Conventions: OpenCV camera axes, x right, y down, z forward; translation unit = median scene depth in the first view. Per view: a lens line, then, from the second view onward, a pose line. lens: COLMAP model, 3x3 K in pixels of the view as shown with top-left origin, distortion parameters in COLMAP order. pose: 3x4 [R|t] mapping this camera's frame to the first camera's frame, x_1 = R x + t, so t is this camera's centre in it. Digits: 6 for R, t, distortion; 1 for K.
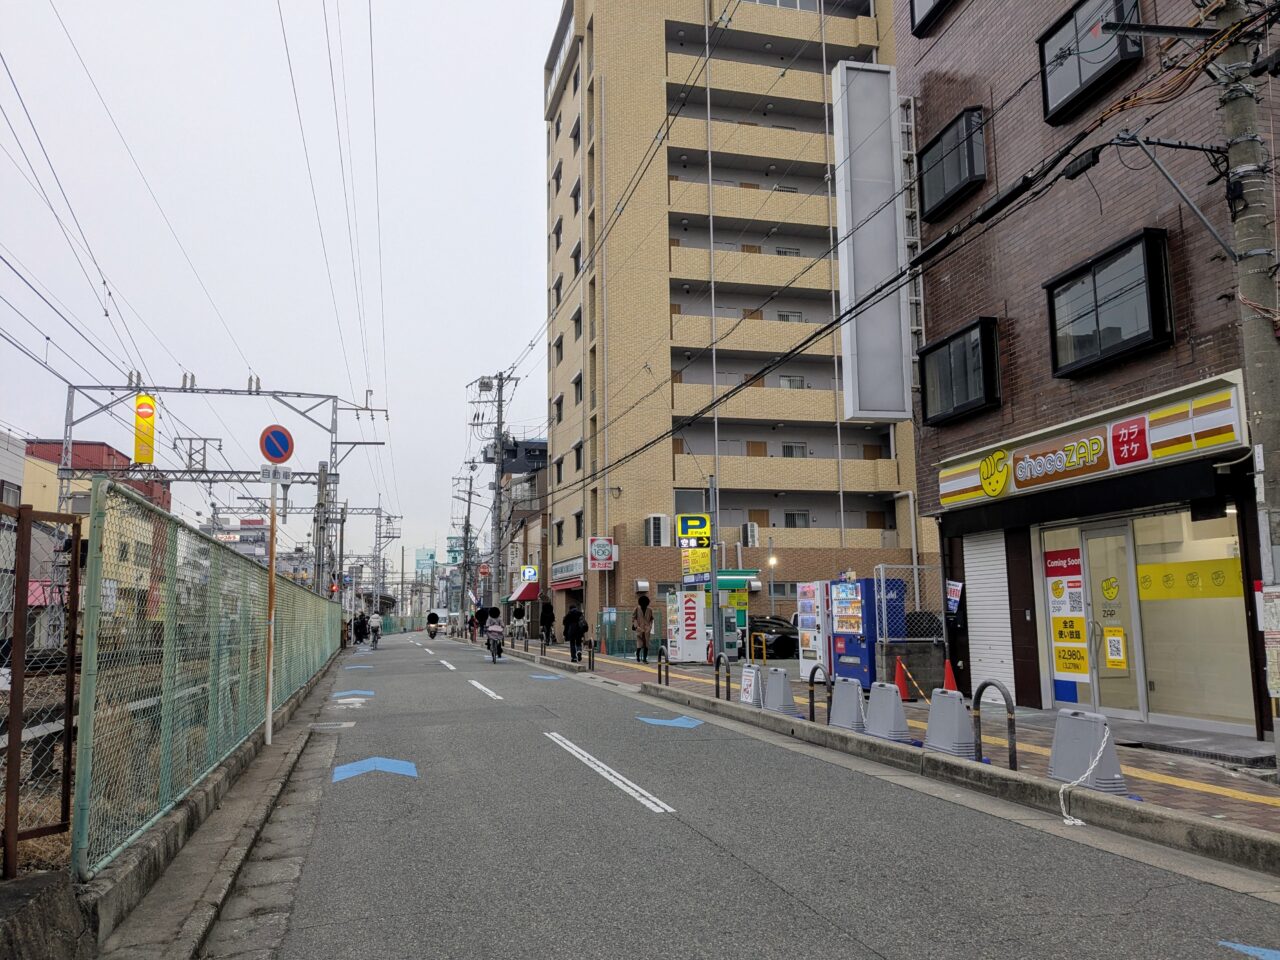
lens RADIAL K [[1017.8, 0, 640.0], [0, 1017.8, 480.0], [0, 0, 1]] dist [0.034449, -0.004501]
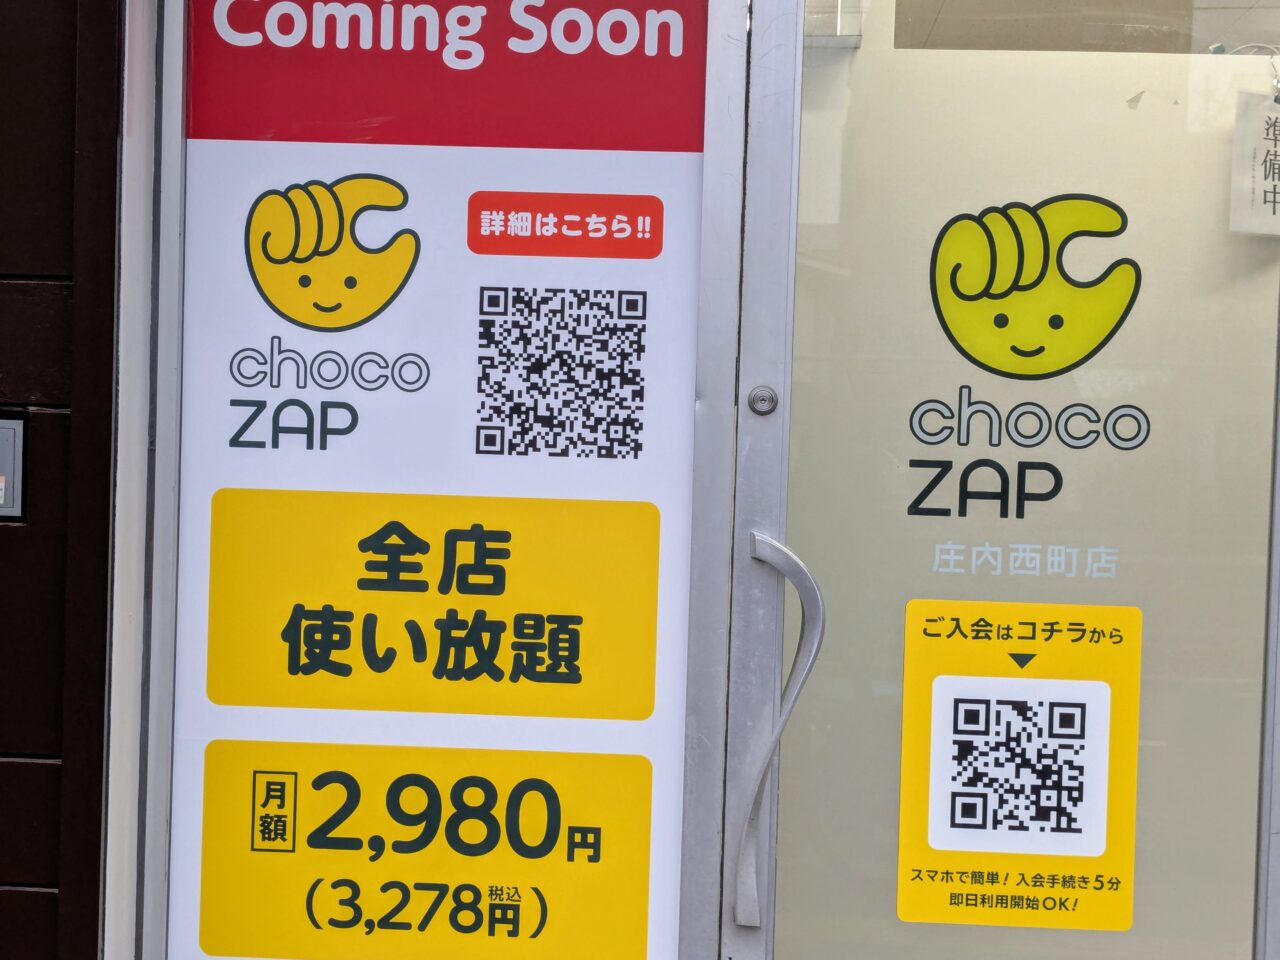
lens RADIAL K [[1017.8, 0, 640.0], [0, 1017.8, 480.0], [0, 0, 1]] dist [0.034449, -0.004501]
pose [[0.233490, -0.000324, 0.972359, 0.314972], [-0.164104, 0.985643, 0.039734, 0.125344], [-0.958411, -0.168845, 0.230084, 0.966345]]
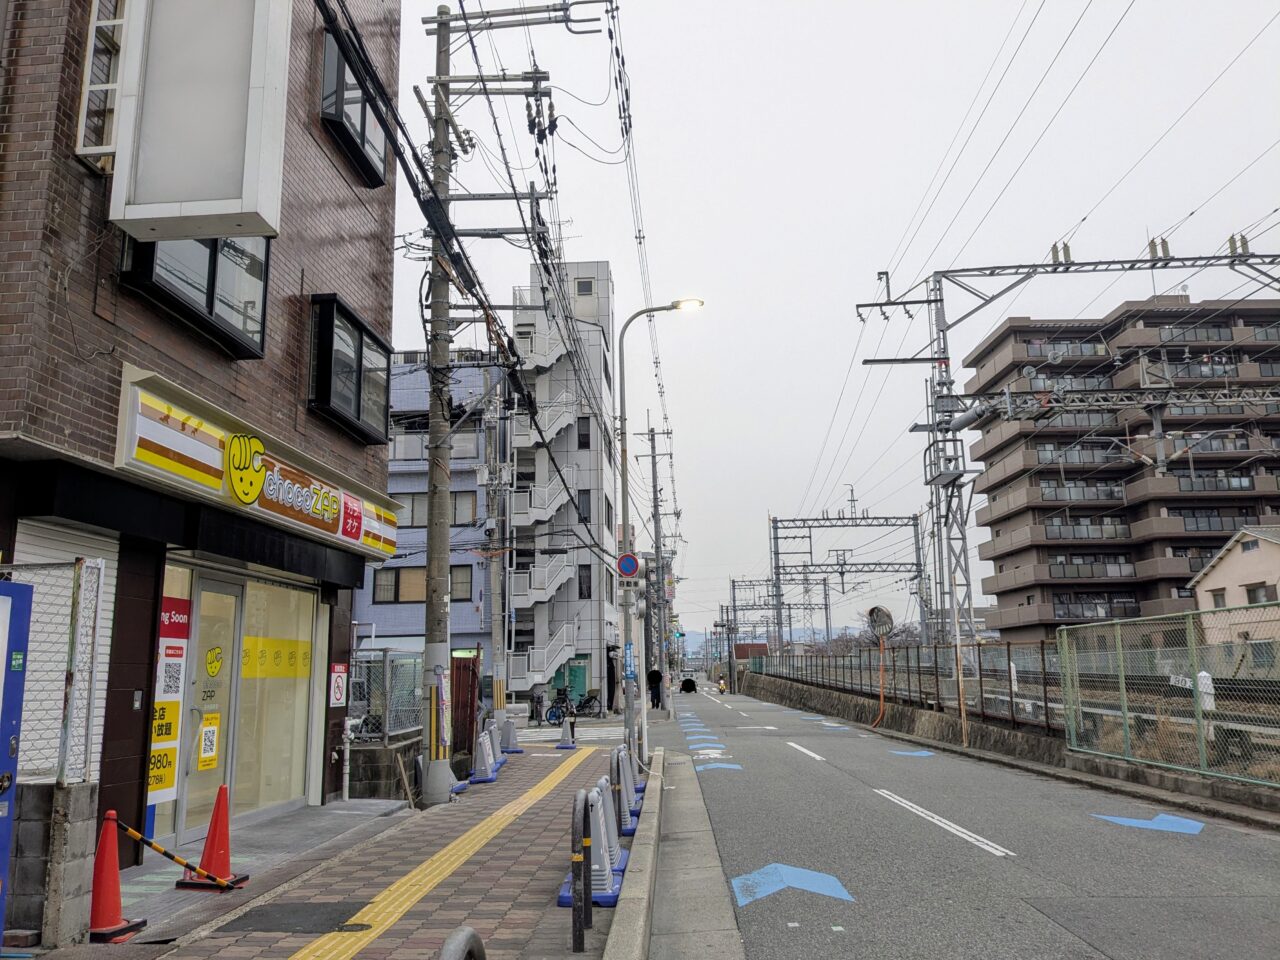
lens RADIAL K [[1017.8, 0, 640.0], [0, 1017.8, 480.0], [0, 0, 1]] dist [0.034449, -0.004501]
pose [[-0.958889, 0.081513, 0.271822, -0.056536], [-0.009988, 0.947571, -0.319389, 0.207250], [-0.283605, -0.308973, -0.907802, 1.563527]]
